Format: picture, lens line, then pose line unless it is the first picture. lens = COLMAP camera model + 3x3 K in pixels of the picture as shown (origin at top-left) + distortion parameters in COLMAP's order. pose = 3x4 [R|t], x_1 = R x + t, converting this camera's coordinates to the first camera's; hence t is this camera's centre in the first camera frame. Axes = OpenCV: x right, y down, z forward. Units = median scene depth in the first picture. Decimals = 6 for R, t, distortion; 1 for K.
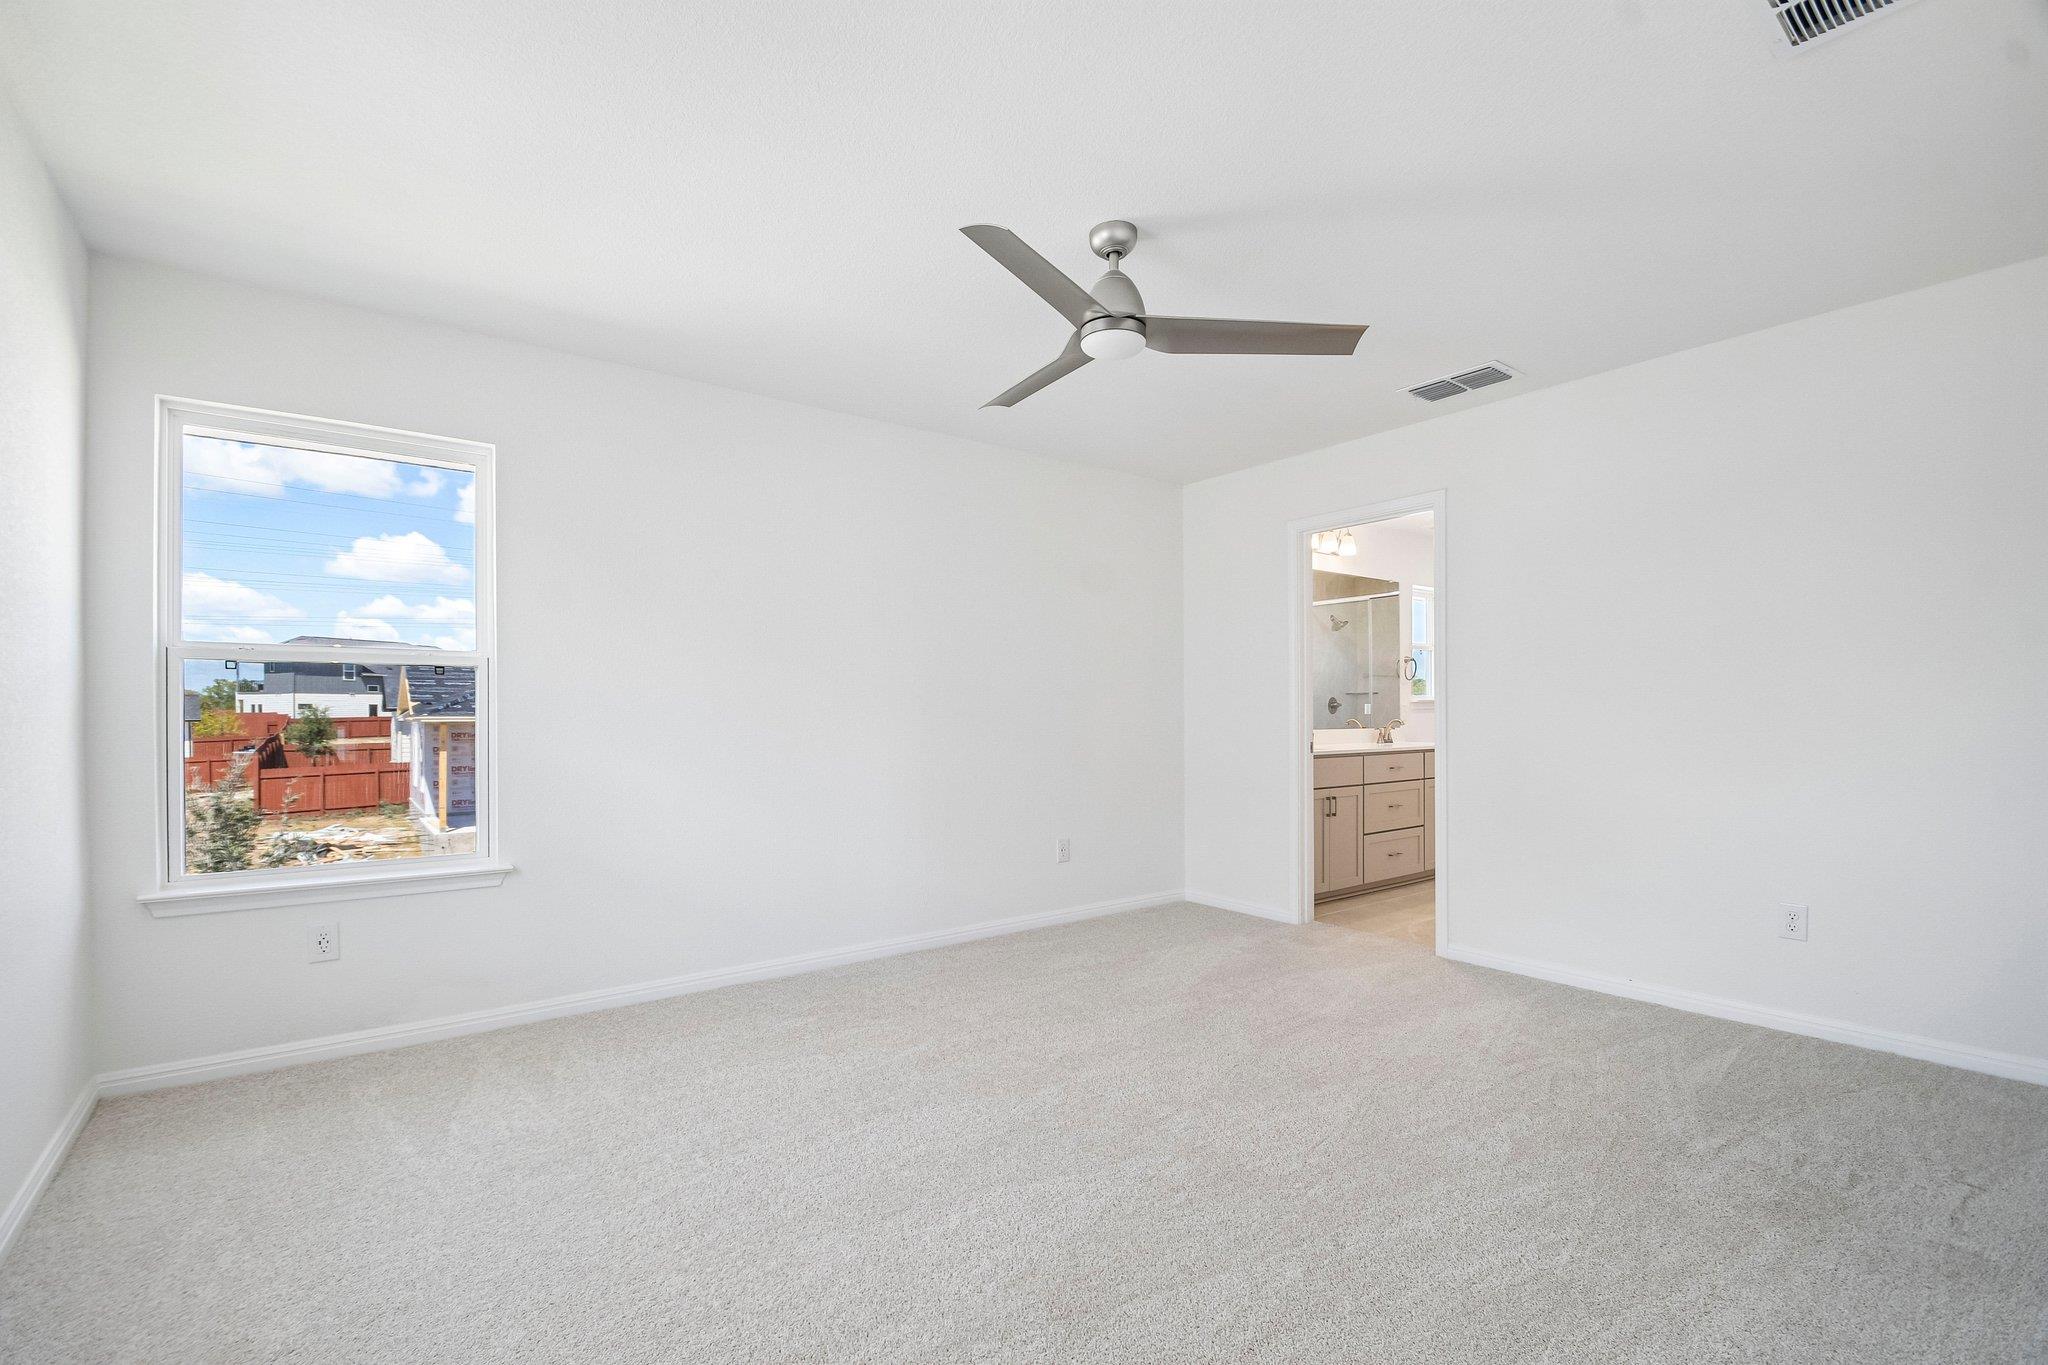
lens RADIAL K [[901.4, 0, 1017.1], [0, 901.4, 721.0], [0, 0, 1]] dist [0.009373, -0.013055]
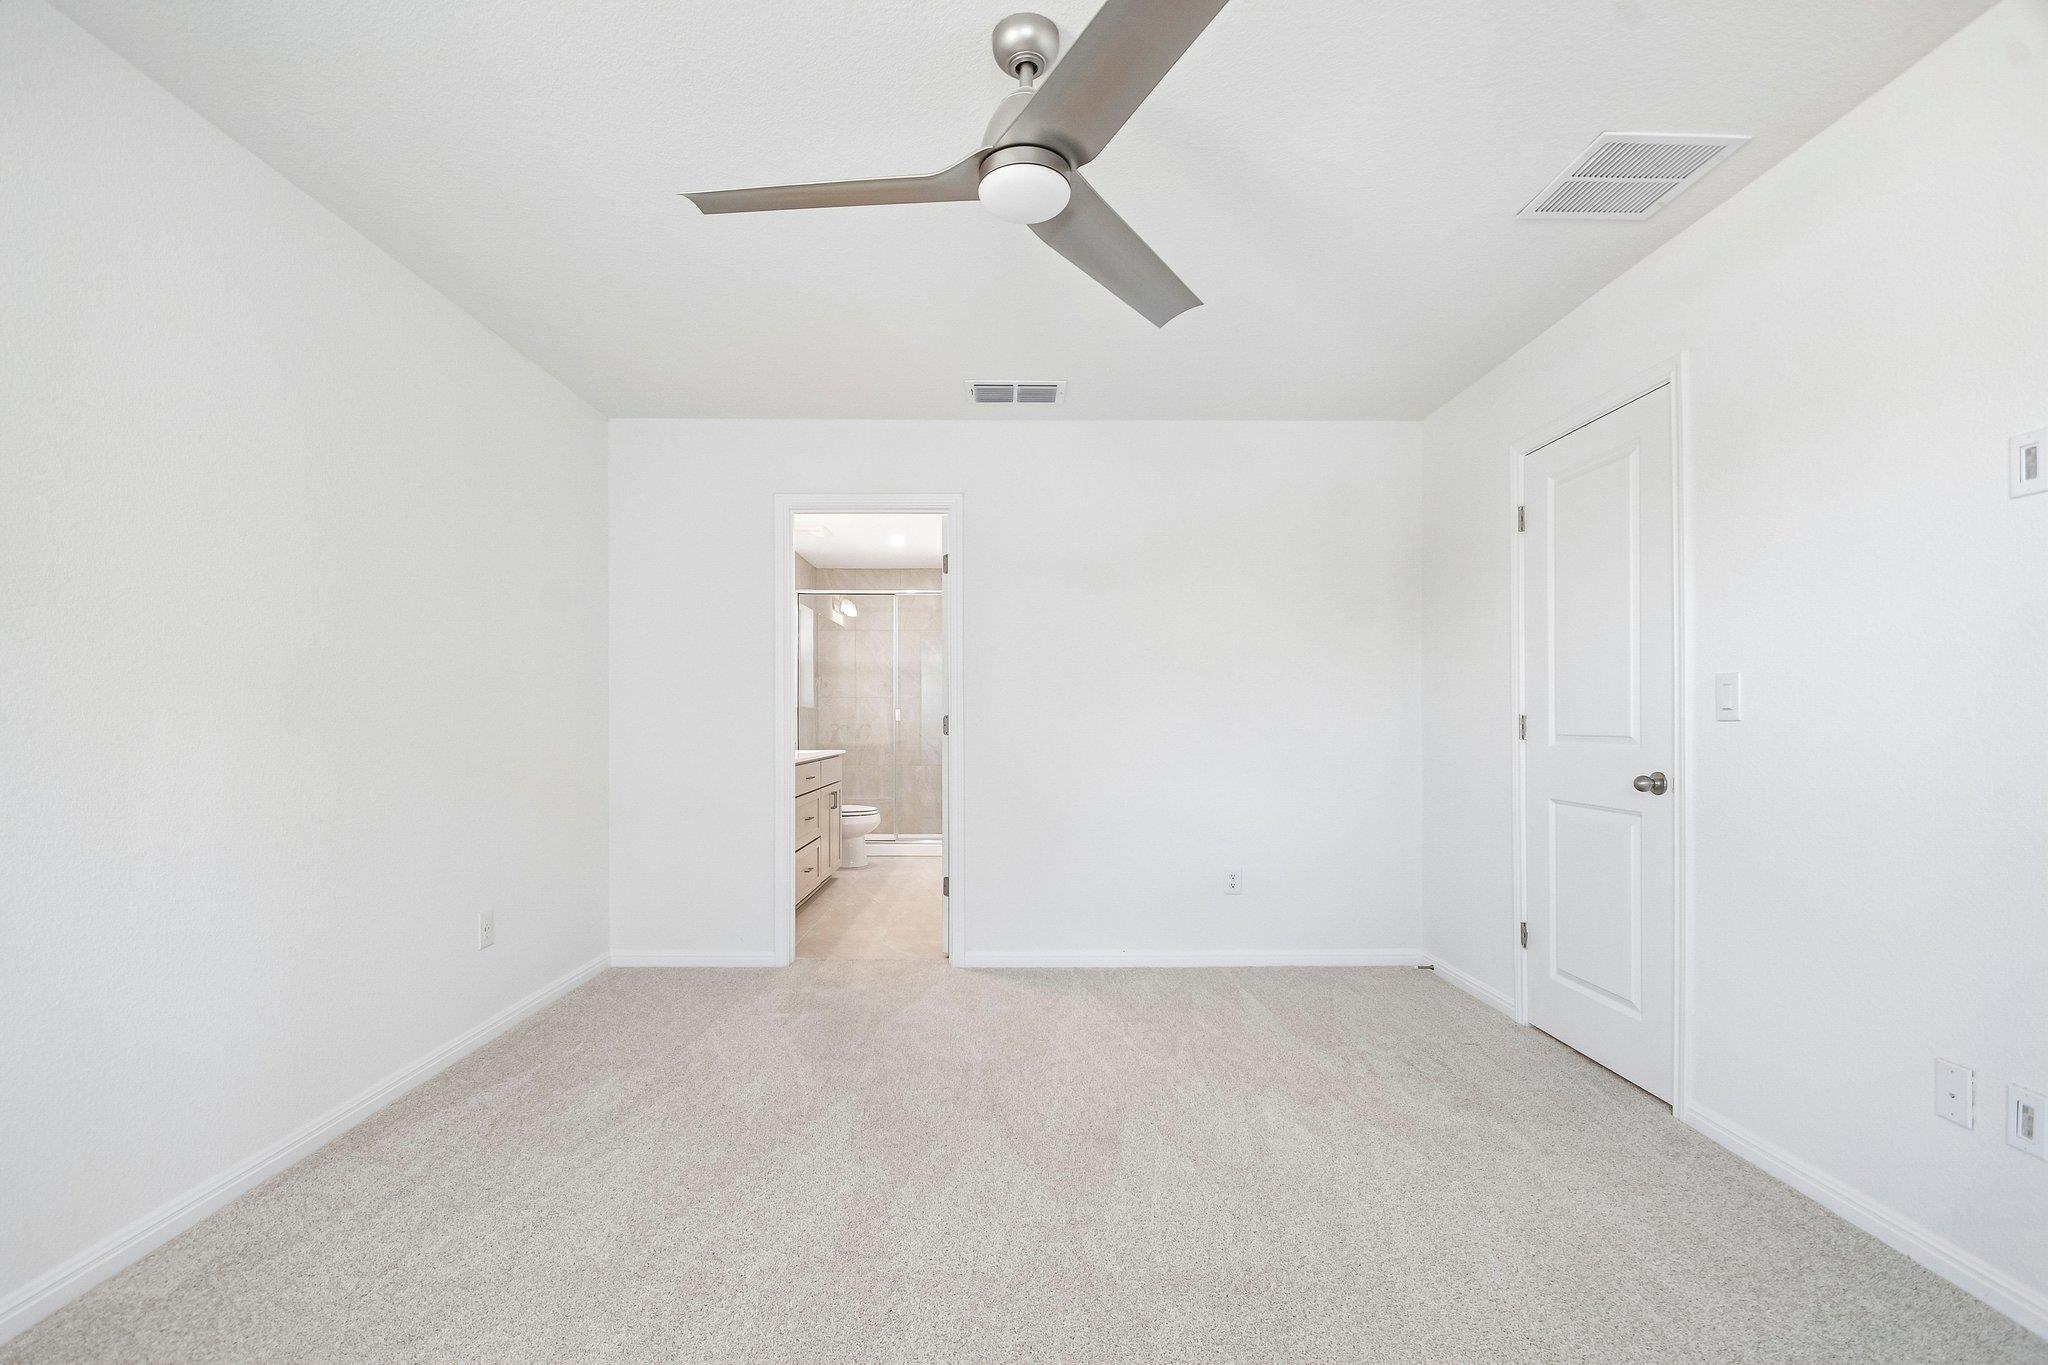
lens RADIAL K [[901.4, 0, 1017.1], [0, 901.4, 721.0], [0, 0, 1]] dist [0.009373, -0.013055]
pose [[0.599588, 0.003328, 0.800302, -0.218356], [0.004835, 0.999958, -0.007781, 0.000454], [-0.800294, 0.008535, 0.599547, 0.277697]]
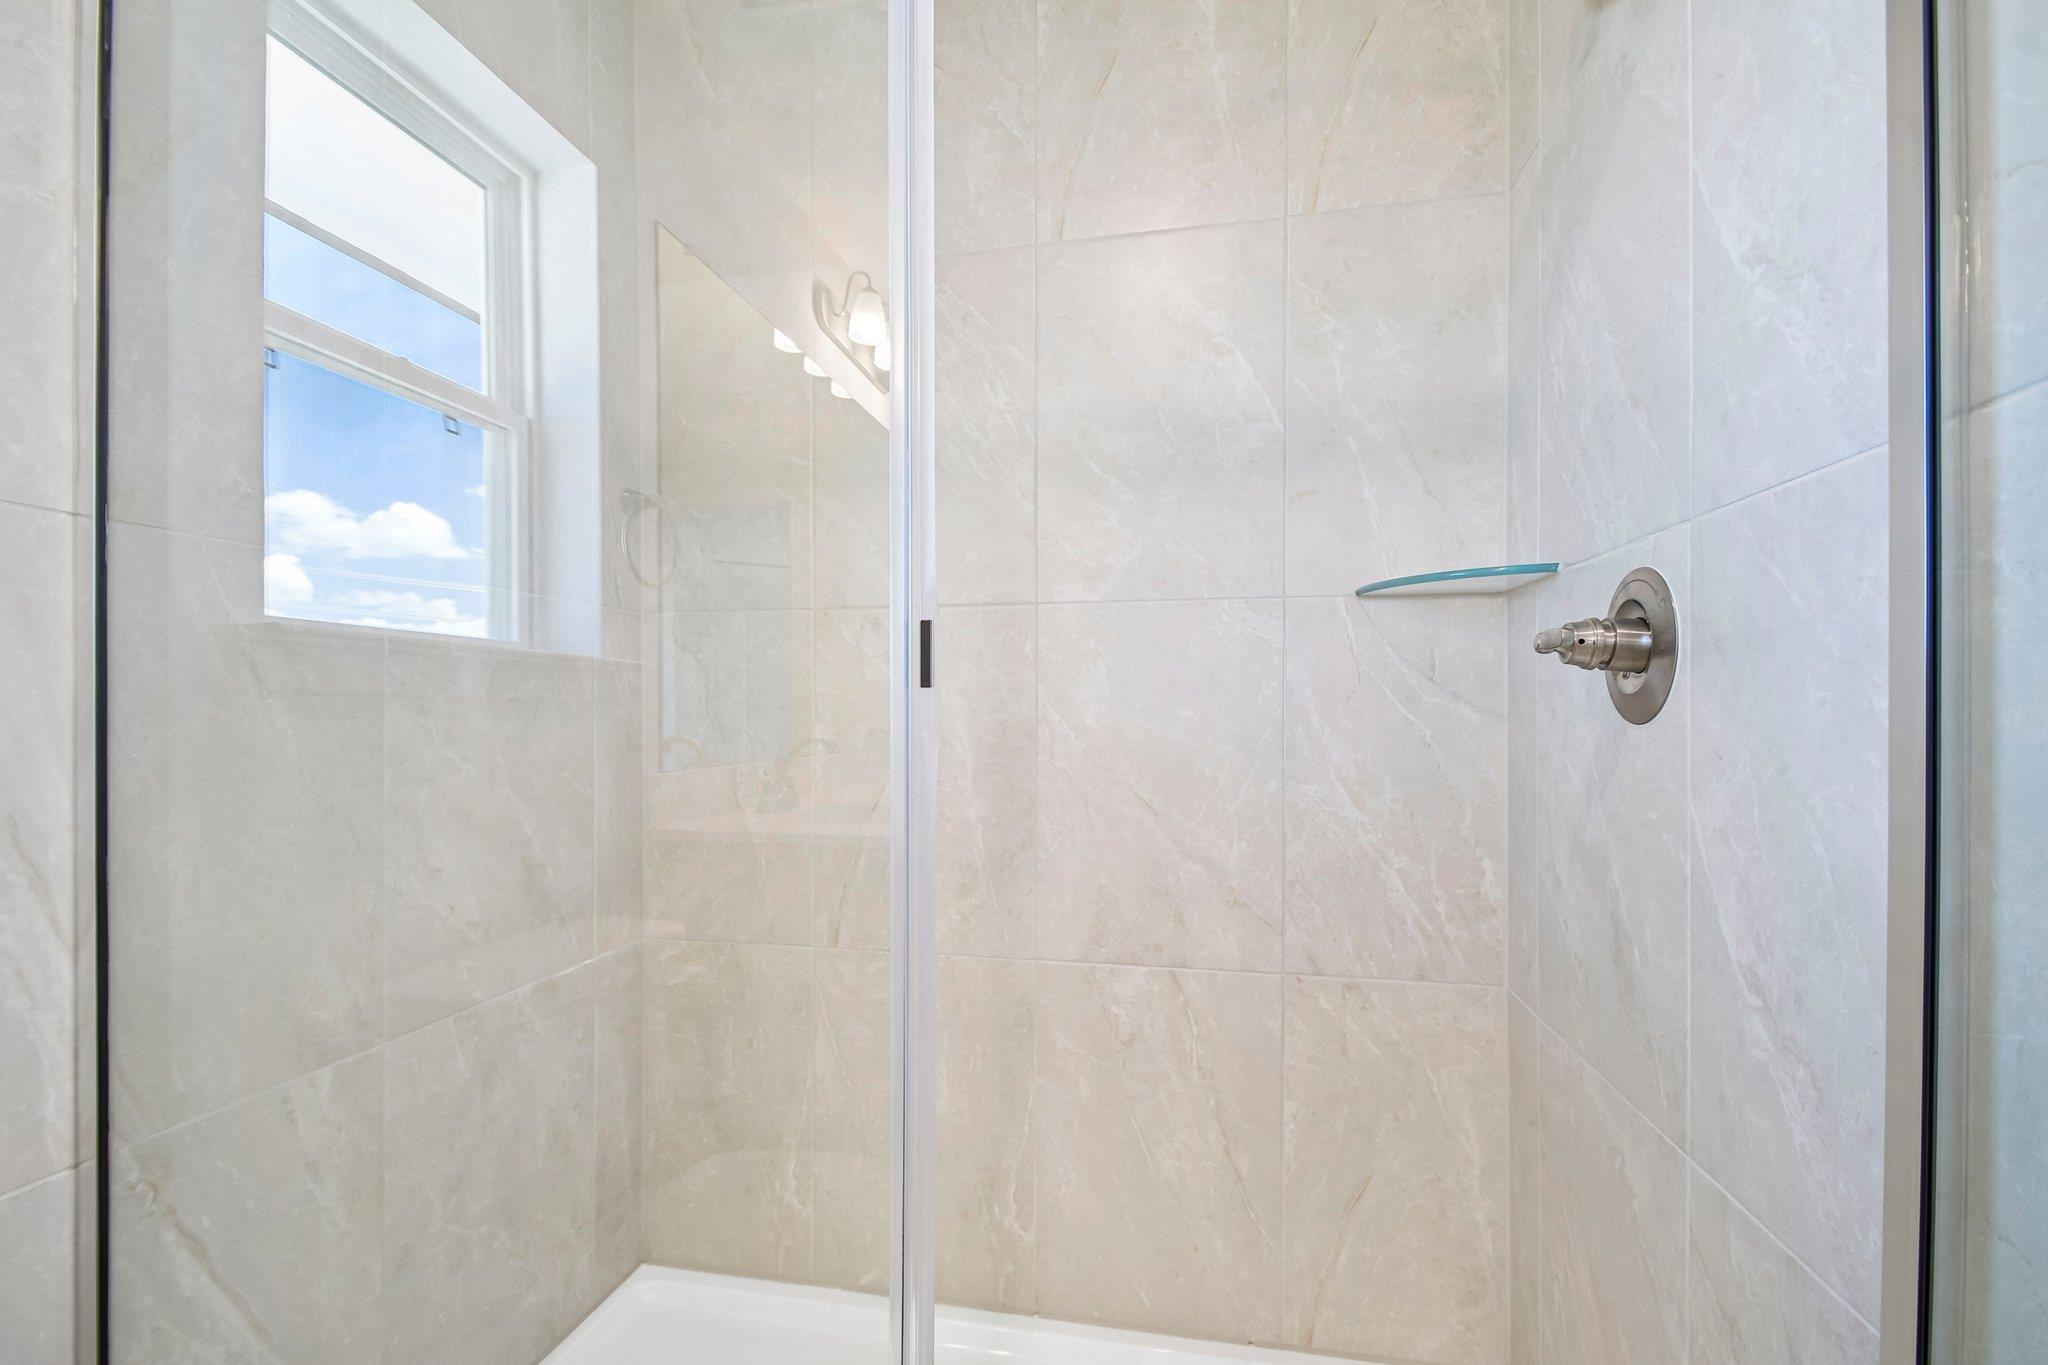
lens RADIAL K [[901.4, 0, 1017.1], [0, 901.4, 721.0], [0, 0, 1]] dist [0.009373, -0.013055]
pose [[0.749394, -0.002277, 0.662121, 0.702180], [0.003252, 0.999995, -0.000242, -0.014152], [-0.662117, 0.002335, 0.749397, 1.150762]]
